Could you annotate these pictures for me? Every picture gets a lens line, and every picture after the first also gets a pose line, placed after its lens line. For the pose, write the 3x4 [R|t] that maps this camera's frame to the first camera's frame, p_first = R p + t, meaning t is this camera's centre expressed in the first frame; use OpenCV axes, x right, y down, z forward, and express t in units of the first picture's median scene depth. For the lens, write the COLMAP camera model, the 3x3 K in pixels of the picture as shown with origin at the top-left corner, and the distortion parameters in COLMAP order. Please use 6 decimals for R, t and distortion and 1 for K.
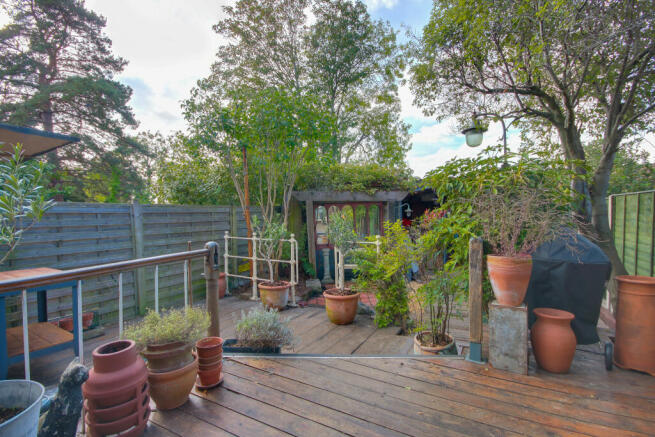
lens RADIAL K [[308.6, 0, 328.4], [0, 308.6, 220.5], [0, 0, 1]] dist [0.000355, -0.000509]
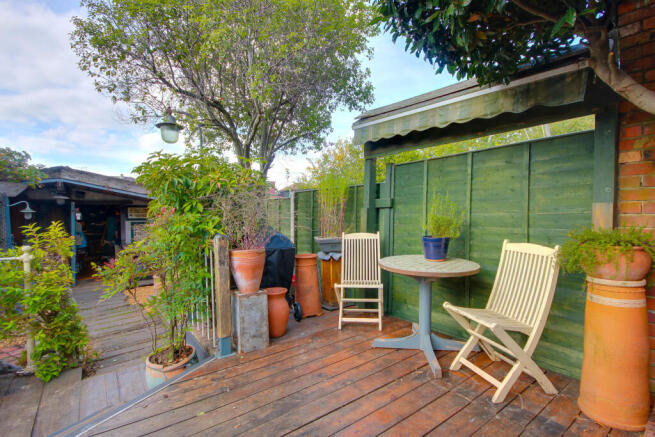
lens RADIAL K [[303.3, 0, 323.1], [0, 303.3, 222.2], [0, 0, 1]] dist [-0.000323, -0.000661]
pose [[0.415070, -0.016970, 0.909631, -0.163864], [0.023869, 0.999685, 0.007759, 0.007866], [-0.909476, 0.018492, 0.415344, 0.156708]]
